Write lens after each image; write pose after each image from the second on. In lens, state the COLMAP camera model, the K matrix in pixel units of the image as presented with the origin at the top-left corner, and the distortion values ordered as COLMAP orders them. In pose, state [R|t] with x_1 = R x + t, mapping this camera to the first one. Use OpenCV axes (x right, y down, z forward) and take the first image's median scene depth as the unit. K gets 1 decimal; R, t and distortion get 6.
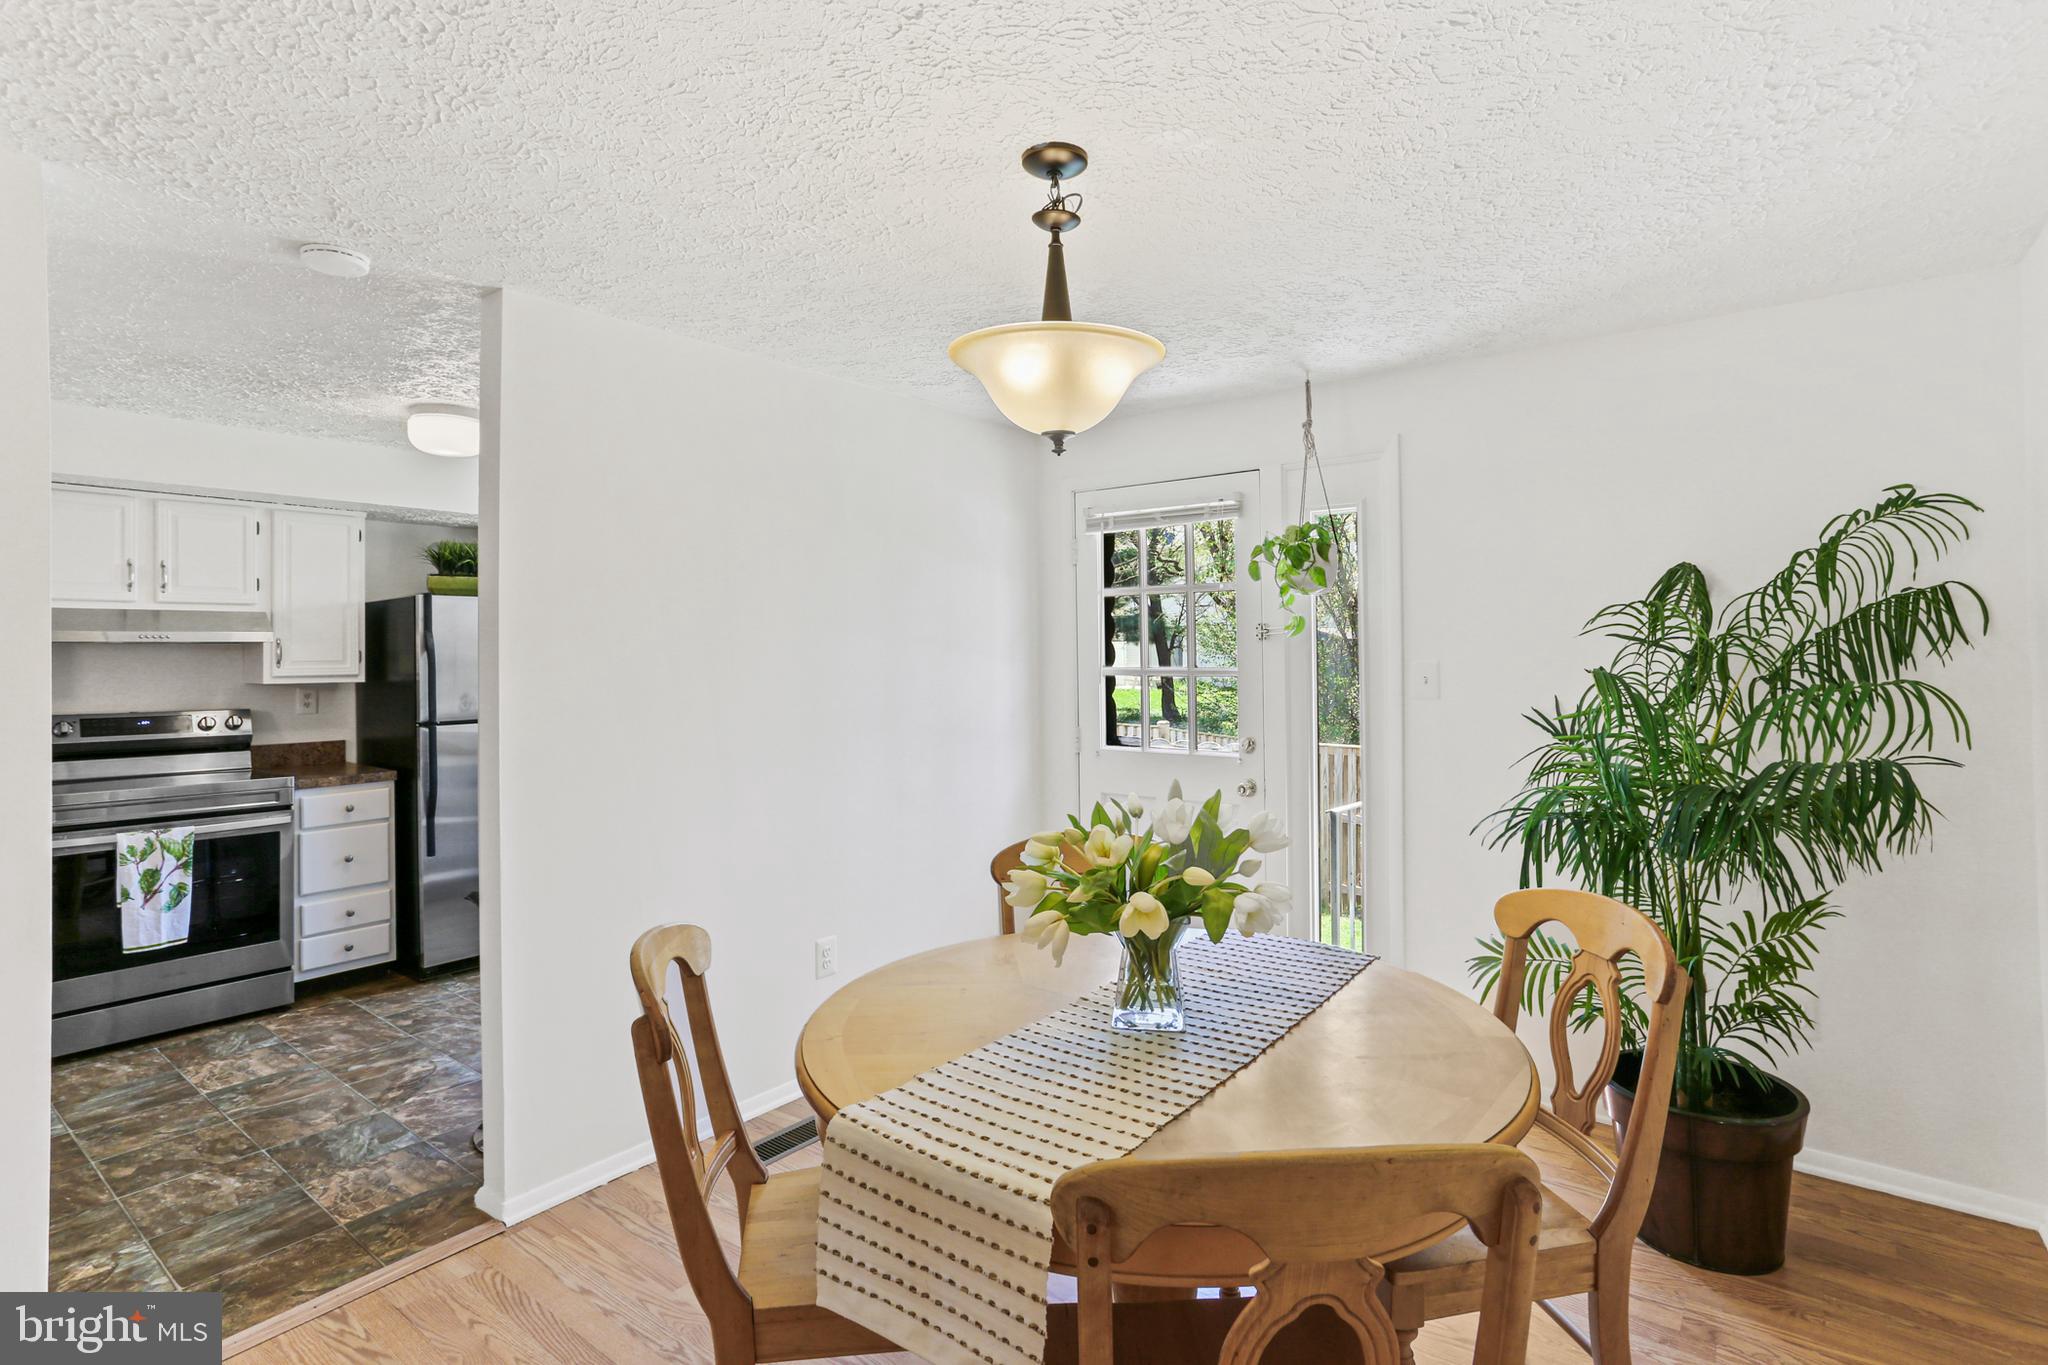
lens RADIAL K [[1019.7, 0, 1036.2], [0, 1019.7, 640.0], [0, 0, 1]] dist [-0.036280, 0.022272]
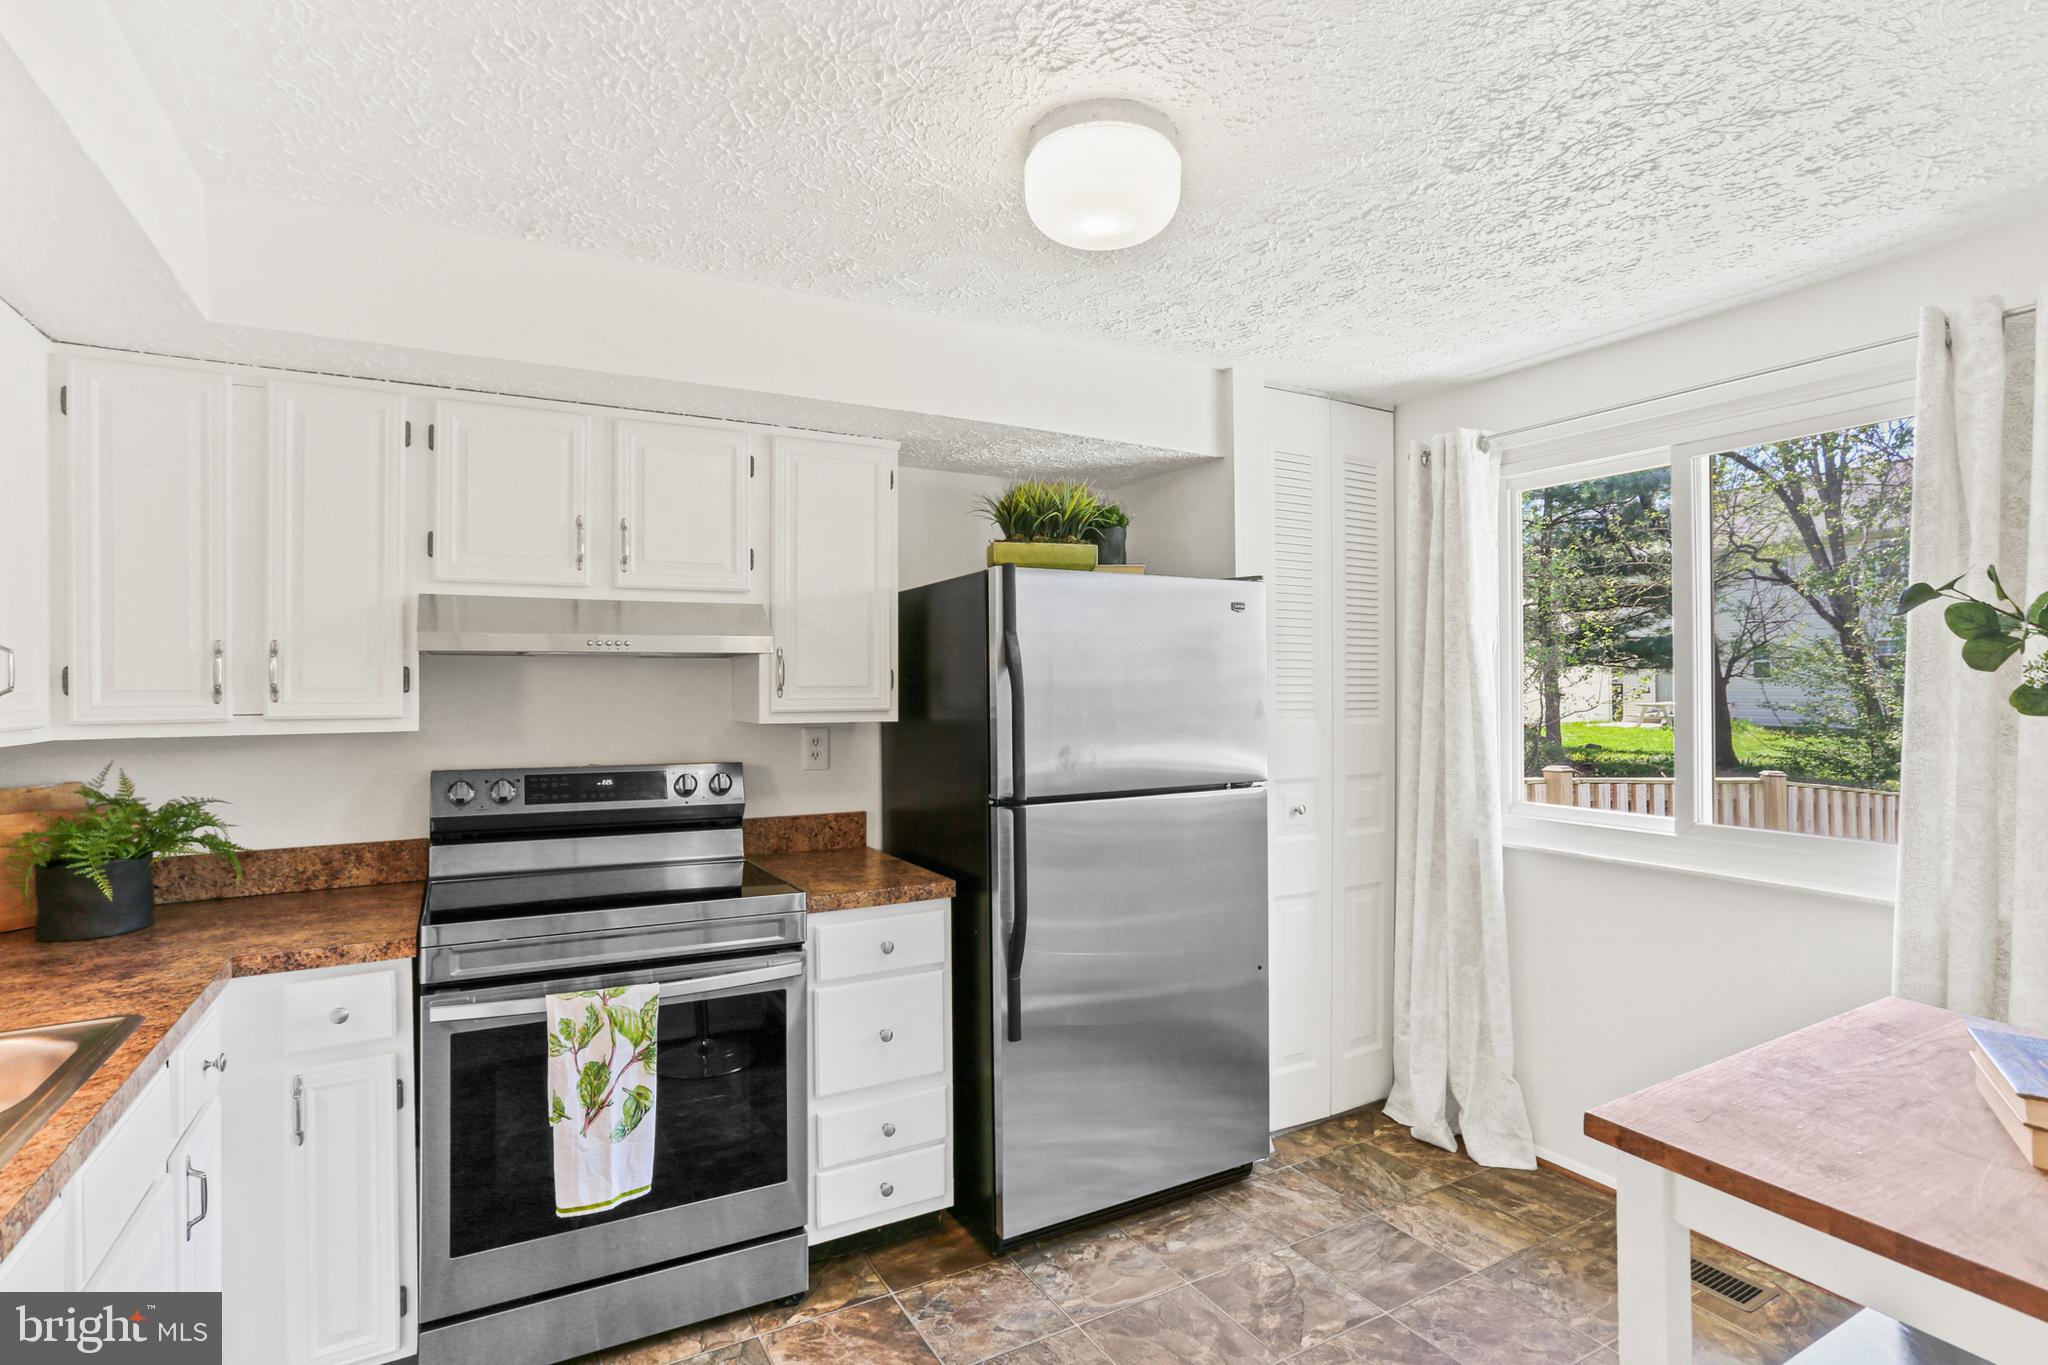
lens RADIAL K [[1019.7, 0, 1022.8], [0, 1019.7, 672.5], [0, 0, 1]] dist [-0.036280, 0.022272]
pose [[0.923672, 0.001131, -0.383183, -0.399334], [0.000625, 0.999990, 0.004458, 0.010572], [0.383184, -0.004357, 0.923662, 0.510472]]
